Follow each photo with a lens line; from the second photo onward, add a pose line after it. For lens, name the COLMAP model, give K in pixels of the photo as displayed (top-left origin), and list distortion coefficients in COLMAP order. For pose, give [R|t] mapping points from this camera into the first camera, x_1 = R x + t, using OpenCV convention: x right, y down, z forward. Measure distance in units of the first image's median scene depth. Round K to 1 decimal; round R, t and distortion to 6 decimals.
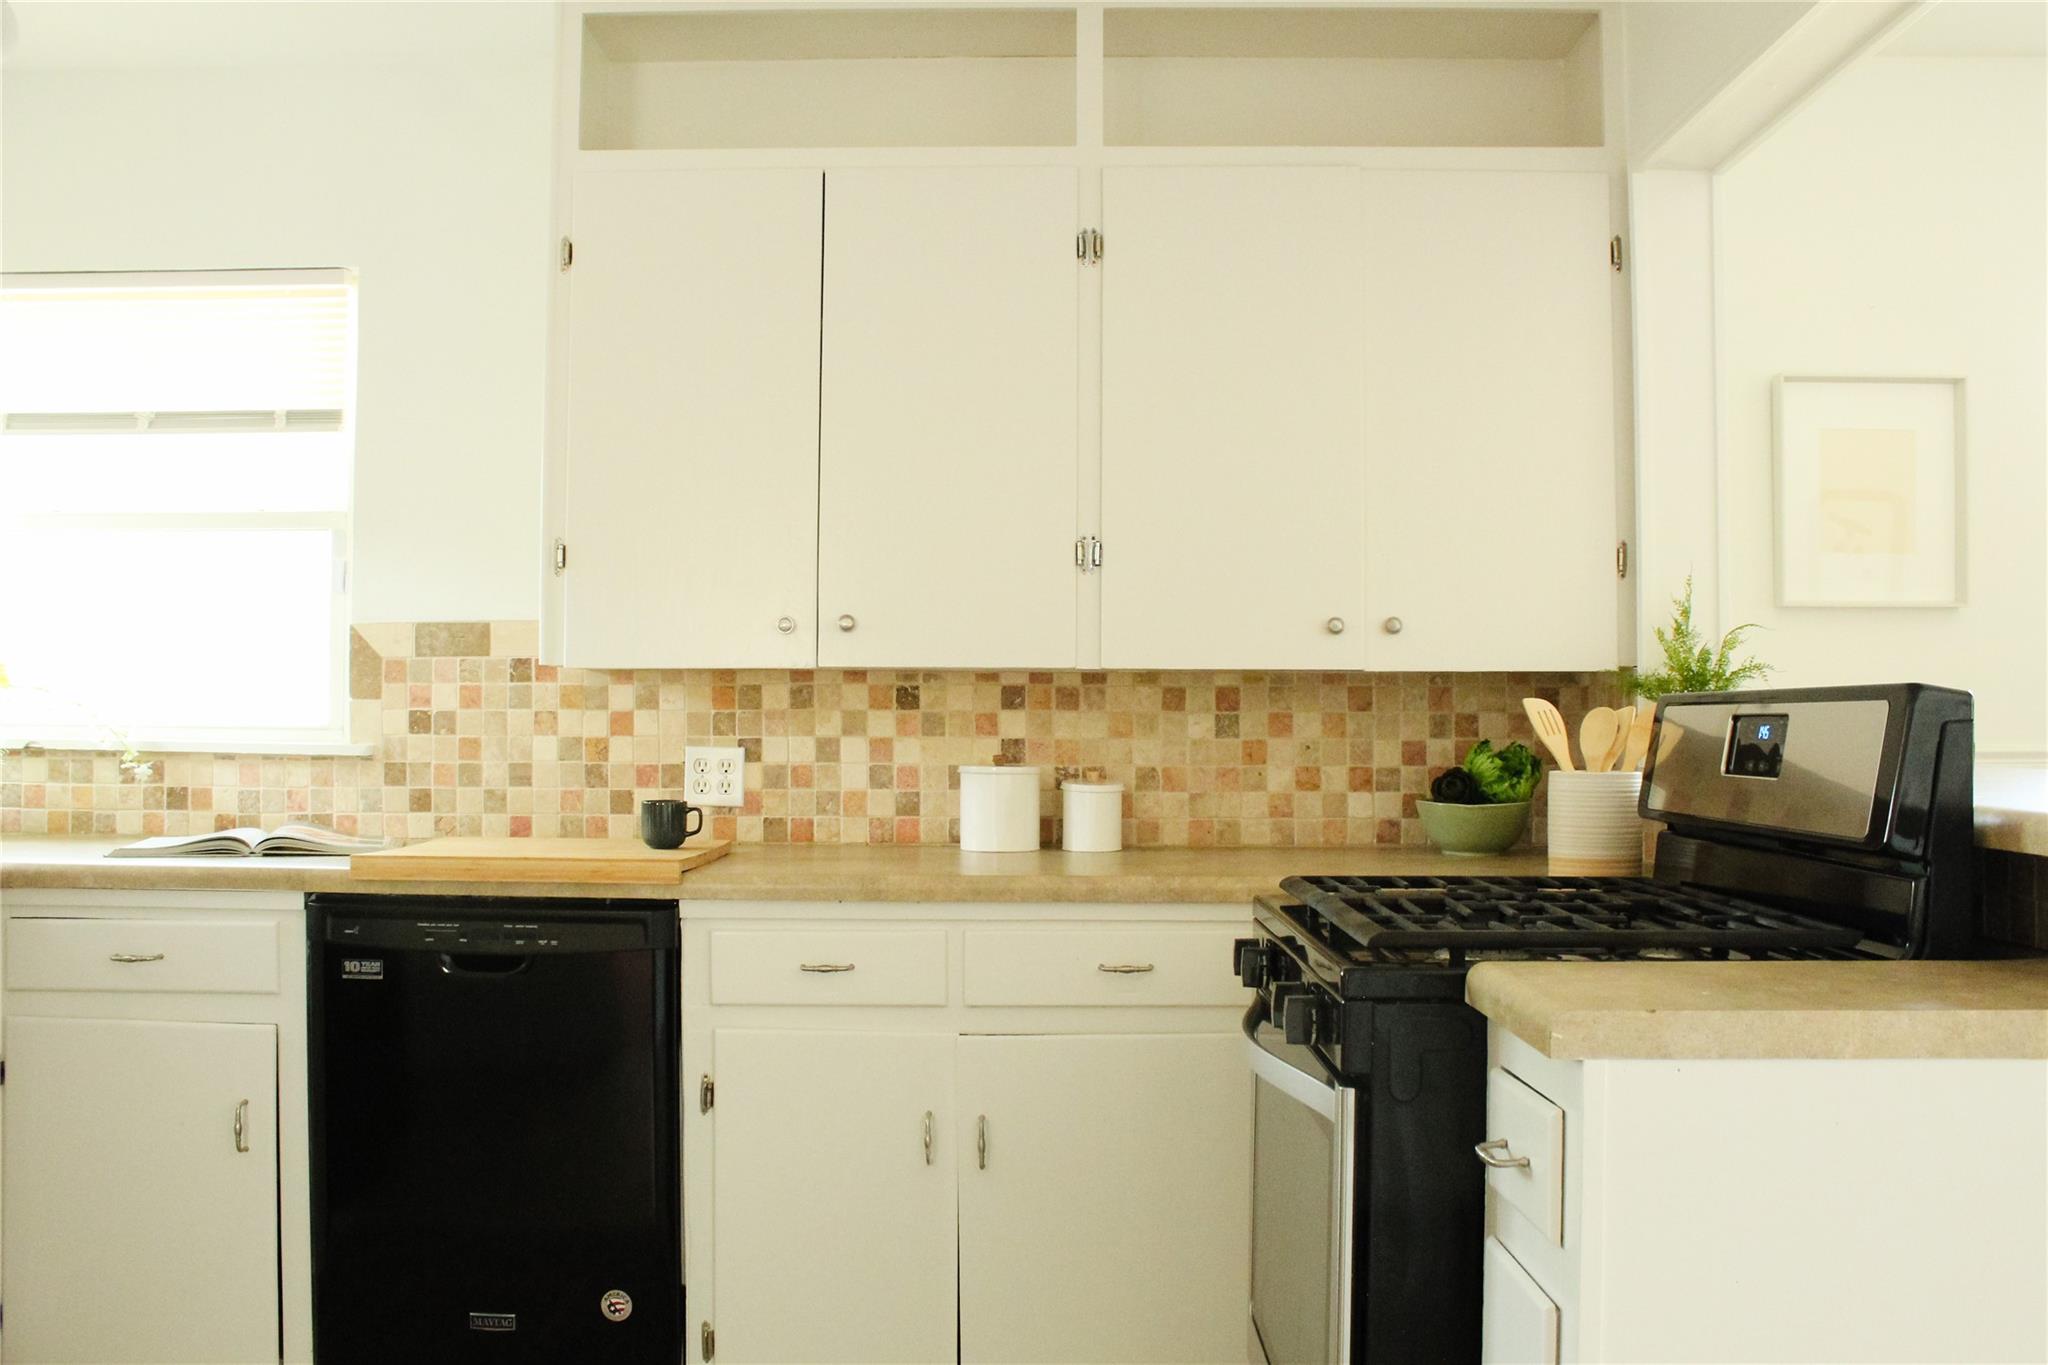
lens RADIAL K [[1771.9, 0, 1000.6], [0, 1771.9, 682.2], [0, 0, 1]] dist [-0.171800, 0.166365]
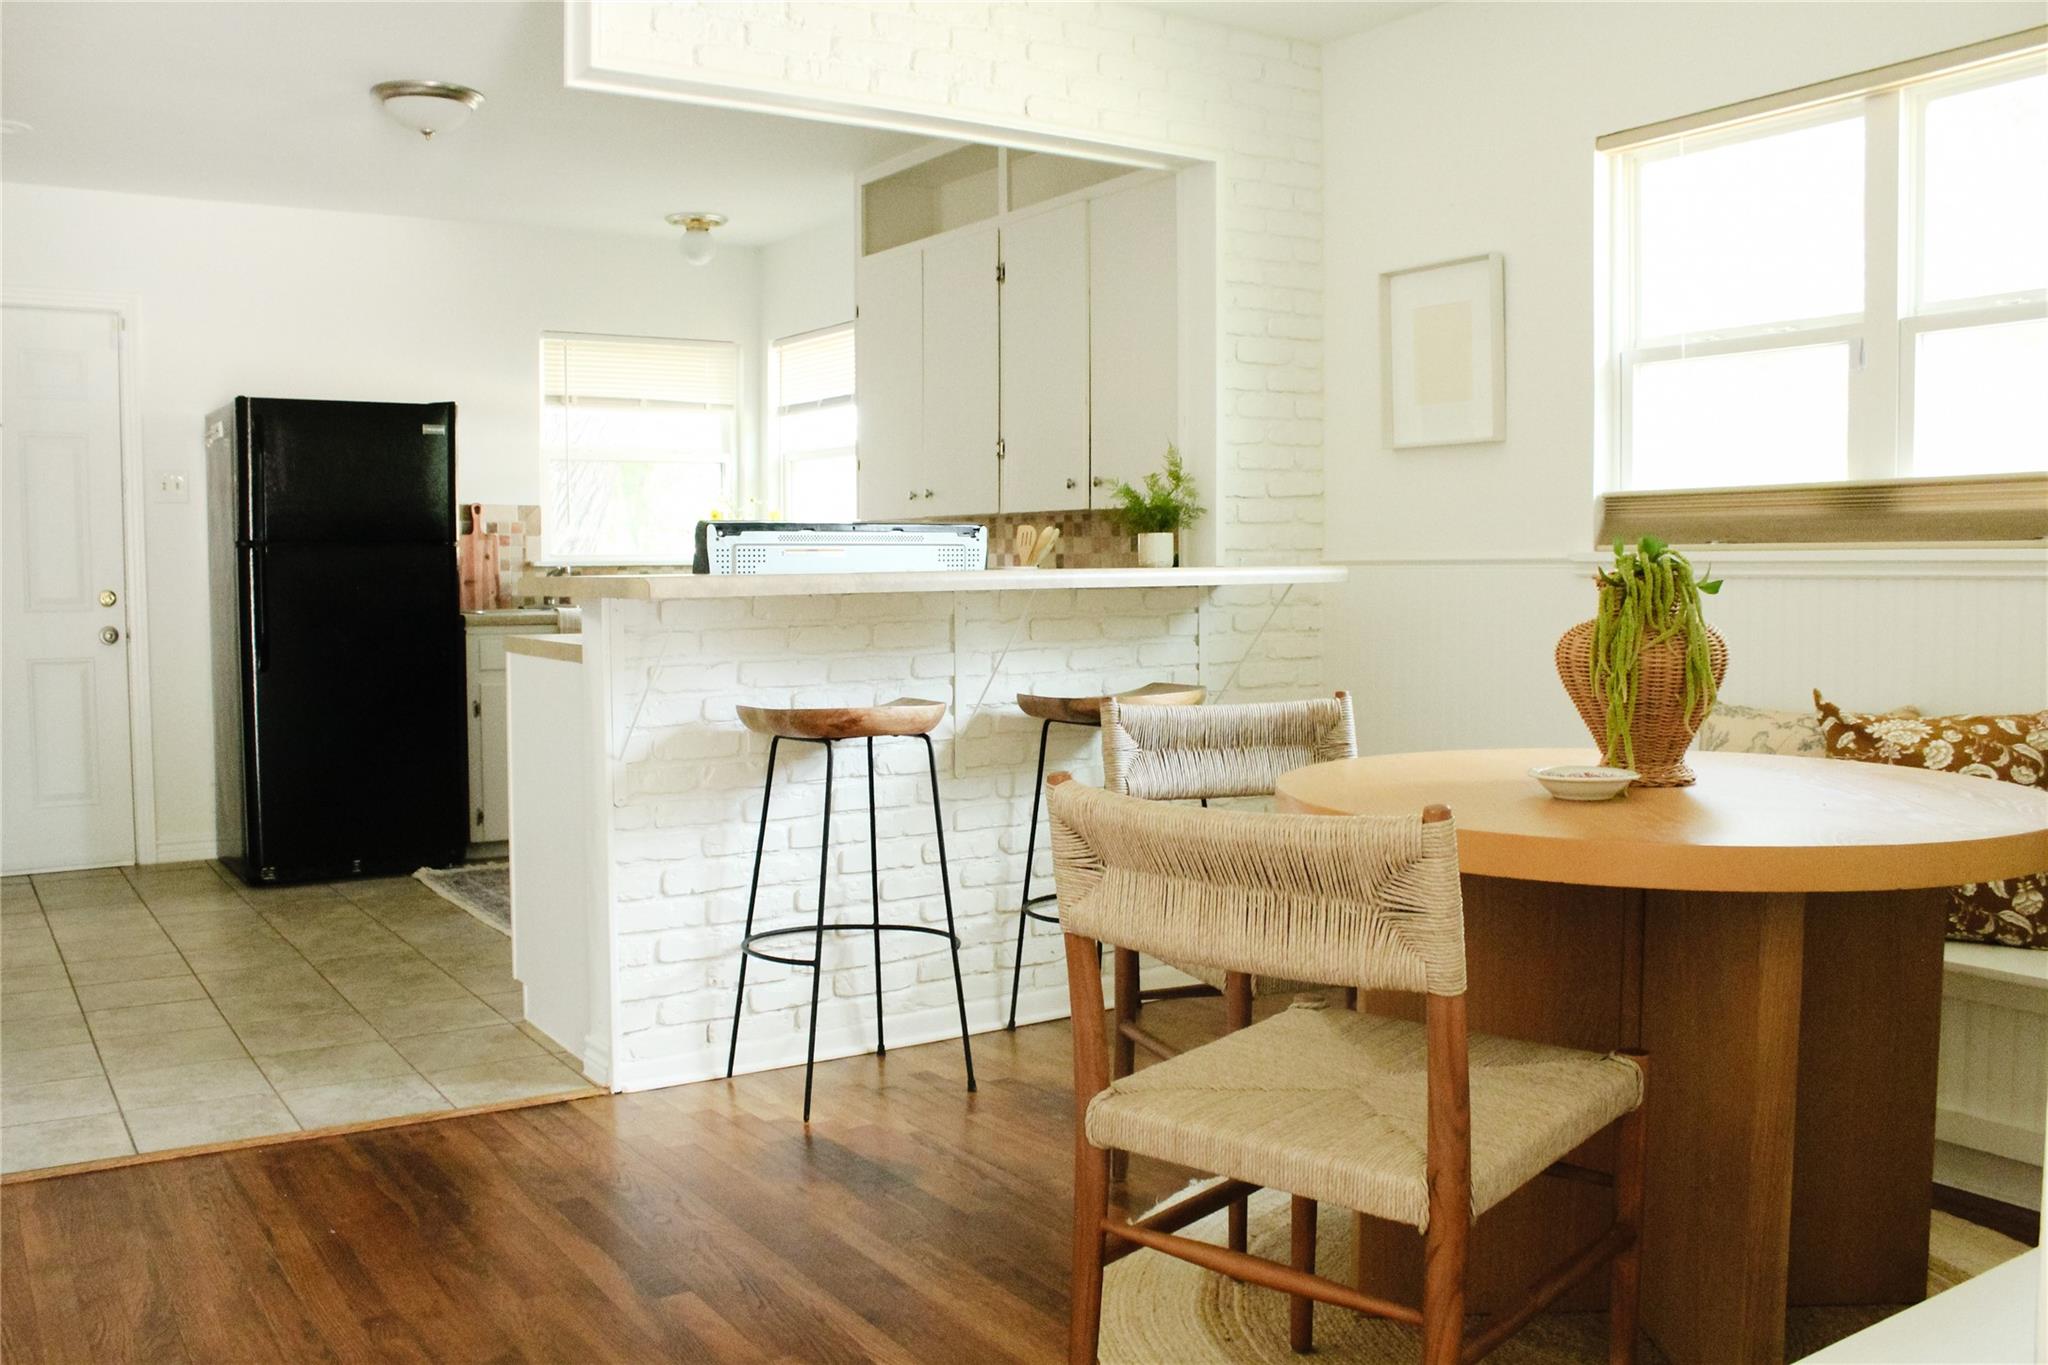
lens RADIAL K [[1736.7, 0, 995.8], [0, 1736.7, 683.6], [0, 0, 1]] dist [-0.170804, 0.161640]
pose [[0.565024, 0.050010, -0.823558, 1.364726], [0.026924, 0.996512, 0.078985, 0.022784], [0.824635, -0.066802, 0.561707, -0.000297]]
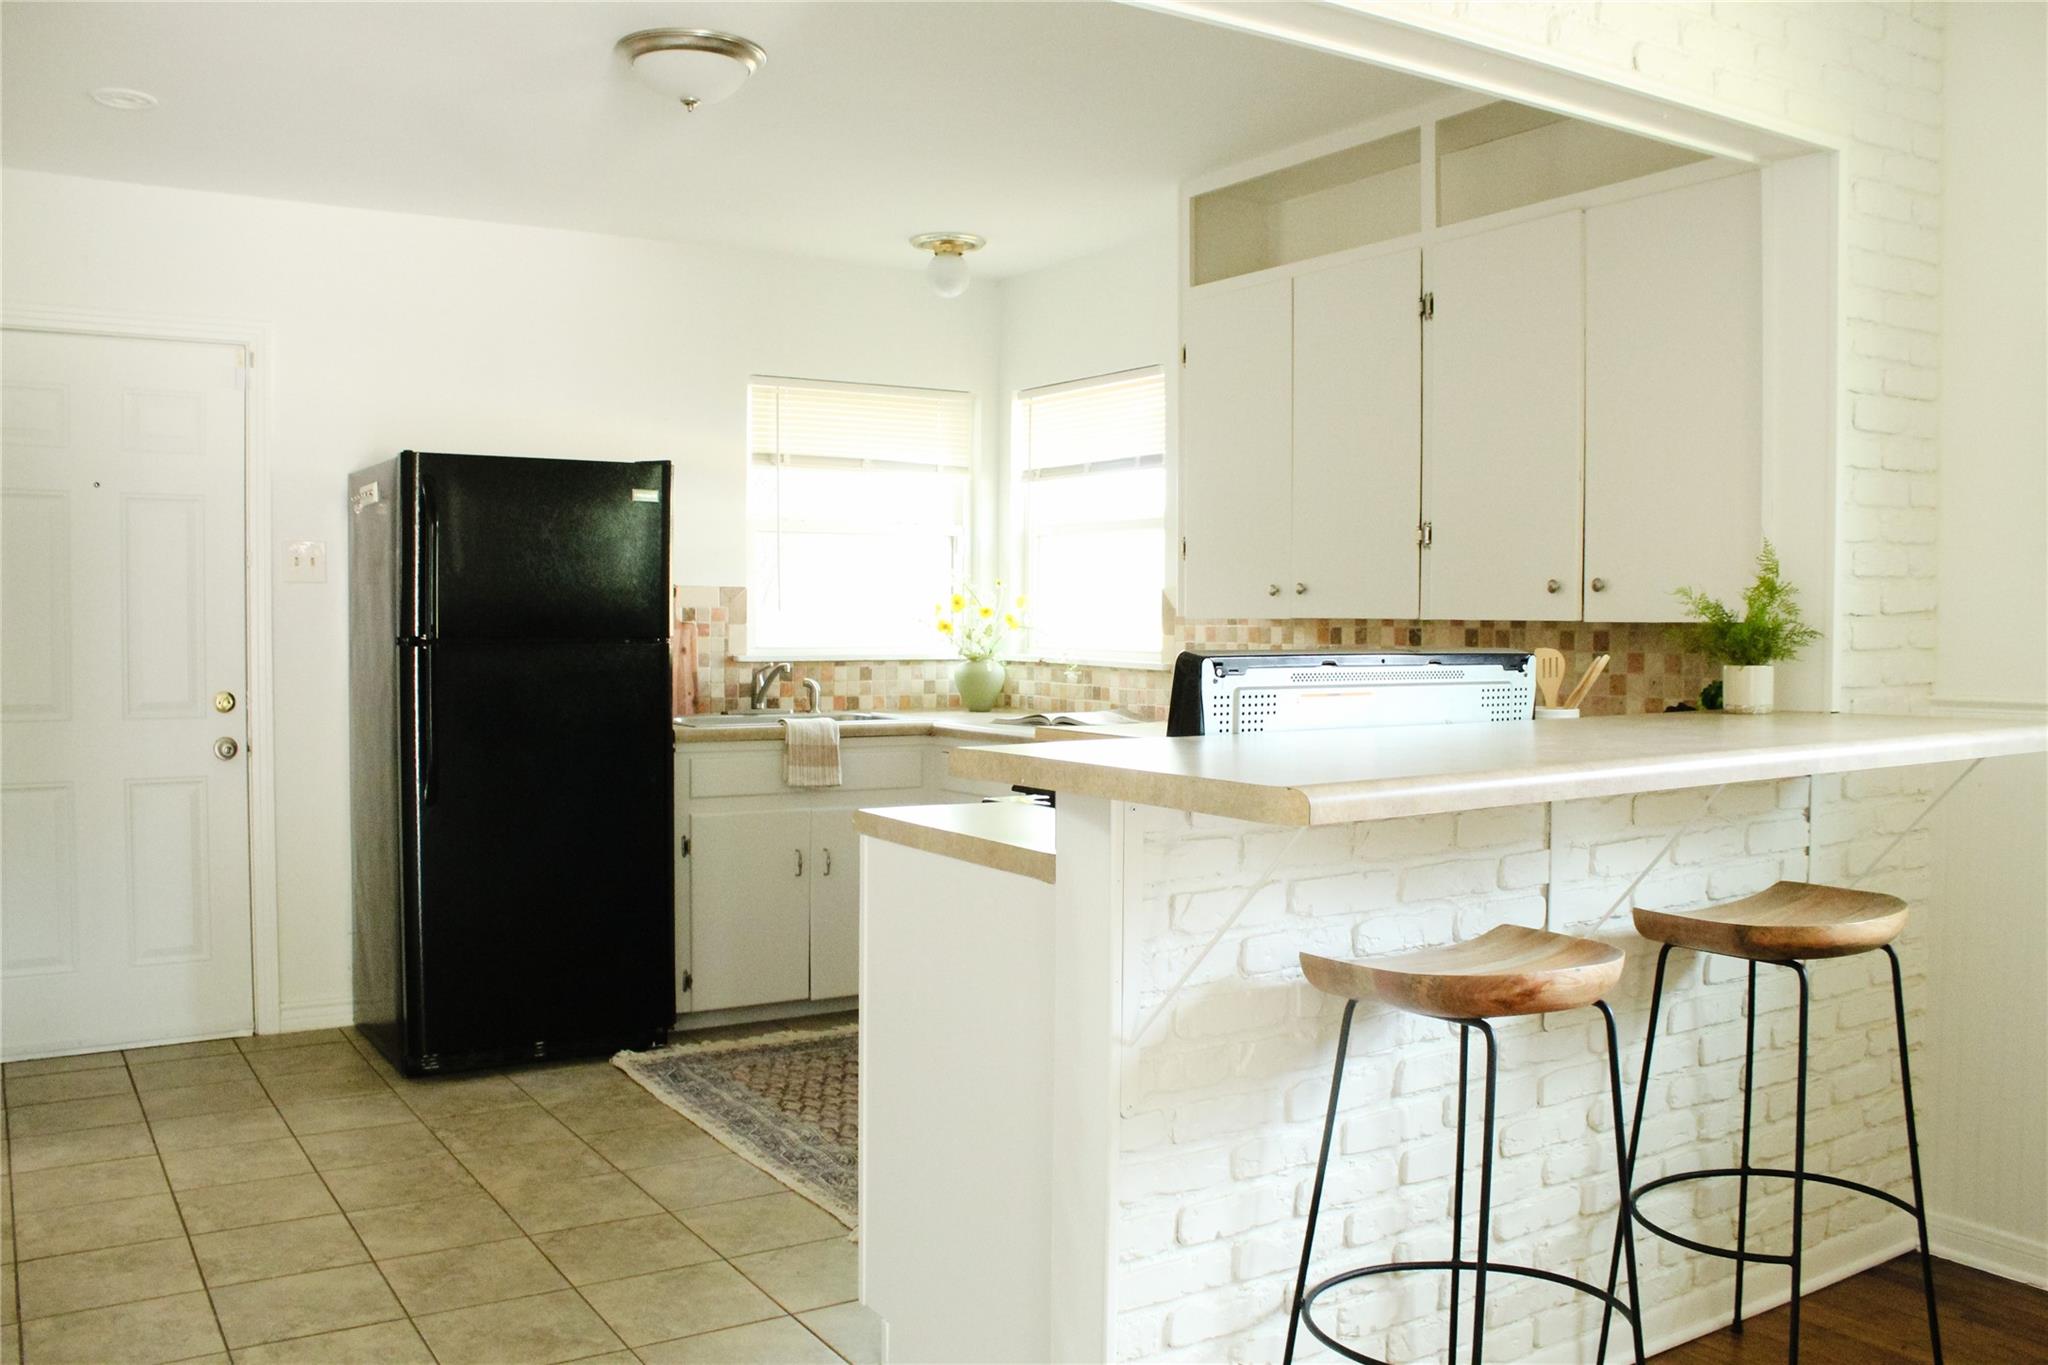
lens RADIAL K [[1704.8, 0, 1007.3], [0, 1704.8, 687.1], [0, 0, 1]] dist [-0.169219, 0.147921]
pose [[0.554606, 0.032344, -0.831484, 0.873746], [0.018174, 0.998535, 0.050965, -0.025577], [0.831914, -0.043377, 0.553206, 0.005492]]
